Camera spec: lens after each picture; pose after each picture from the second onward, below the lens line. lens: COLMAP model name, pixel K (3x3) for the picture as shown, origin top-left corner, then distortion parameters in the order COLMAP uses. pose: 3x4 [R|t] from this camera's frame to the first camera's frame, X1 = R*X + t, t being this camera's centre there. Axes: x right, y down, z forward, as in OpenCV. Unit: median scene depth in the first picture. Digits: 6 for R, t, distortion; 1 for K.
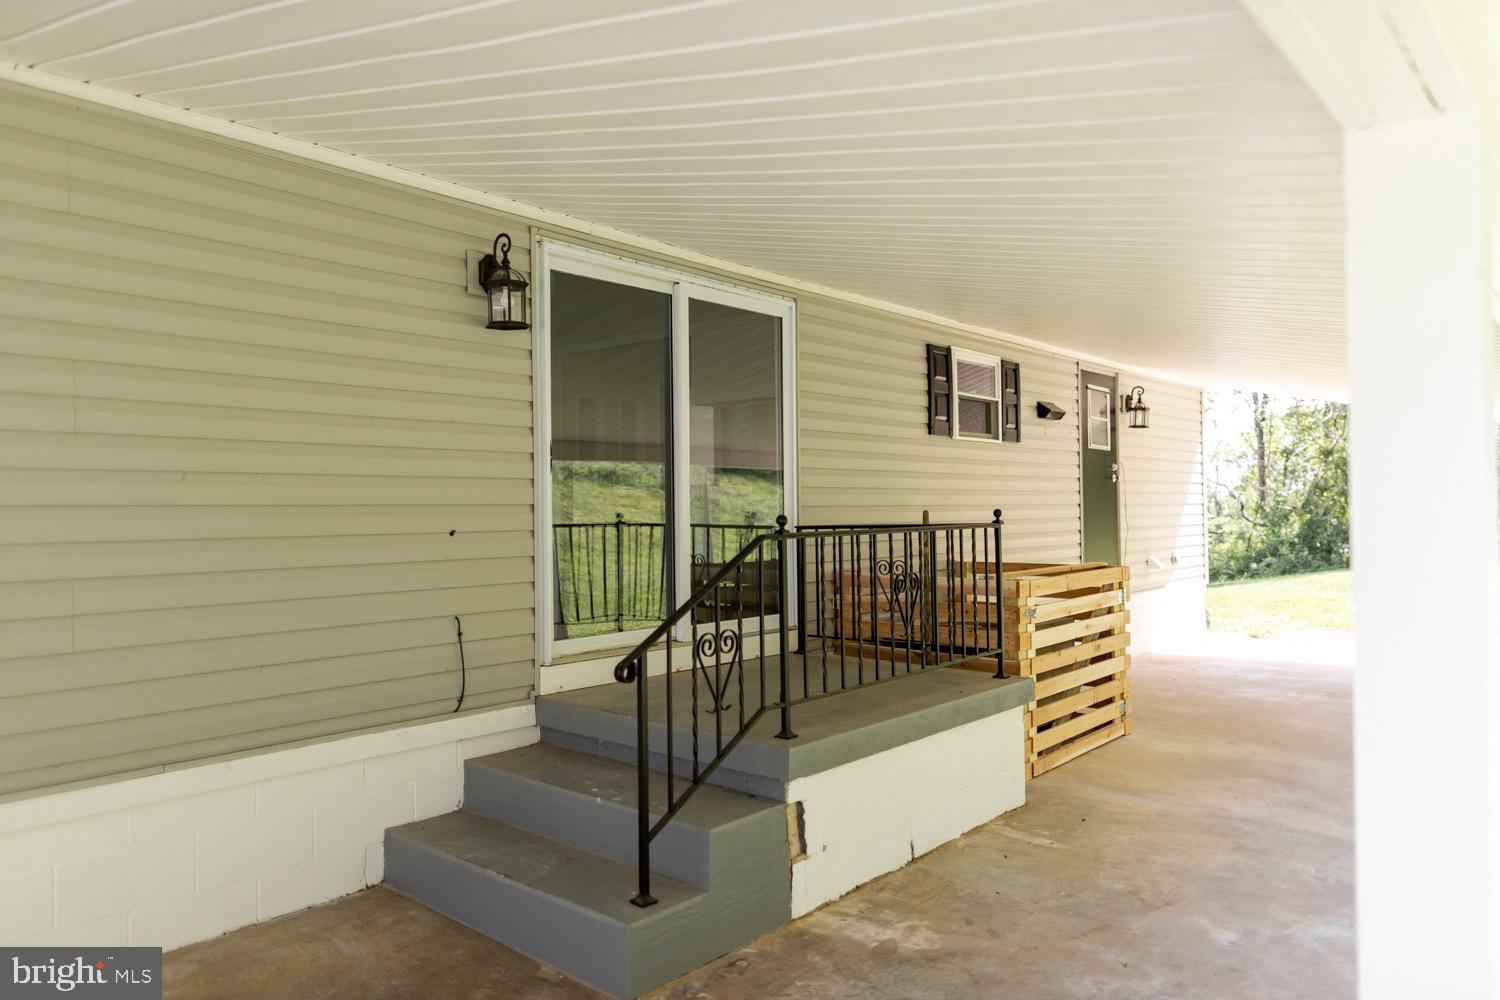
lens RADIAL K [[1002.4, 0, 750.0], [0, 1002.4, 500.0], [0, 0, 1]] dist [0.017790, -0.004653]
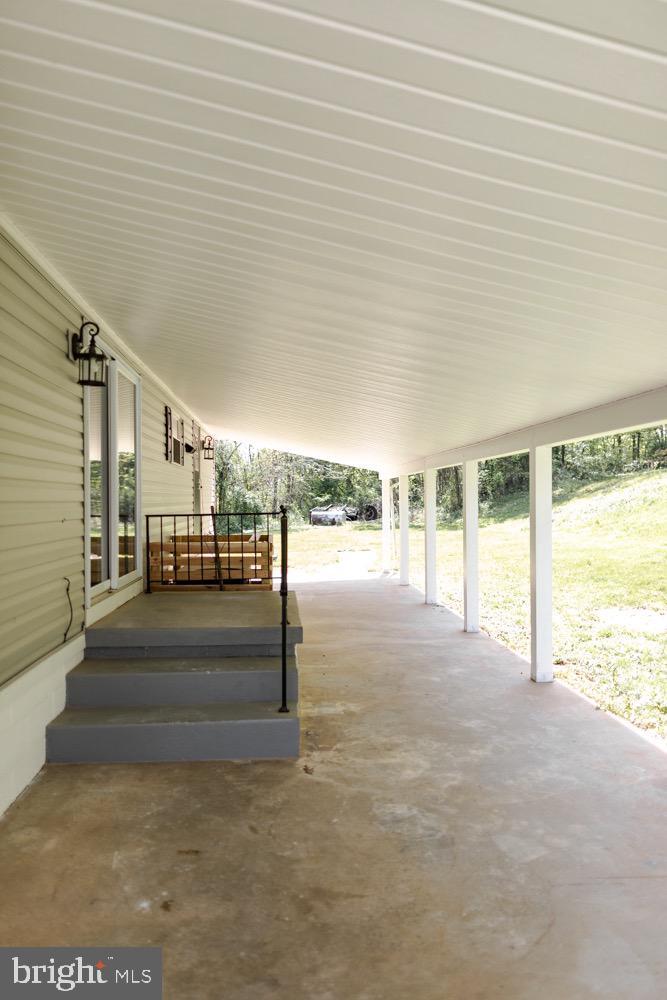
lens RADIAL K [[668.3, 0, 333.5], [0, 668.3, 500.0], [0, 0, 1]] dist [0.017790, -0.004653]
pose [[0.693078, 0.009752, 0.720797, -0.875194], [-0.012970, 0.999915, -0.001057, -0.003011], [-0.720746, -0.008617, 0.693145, 0.041688]]
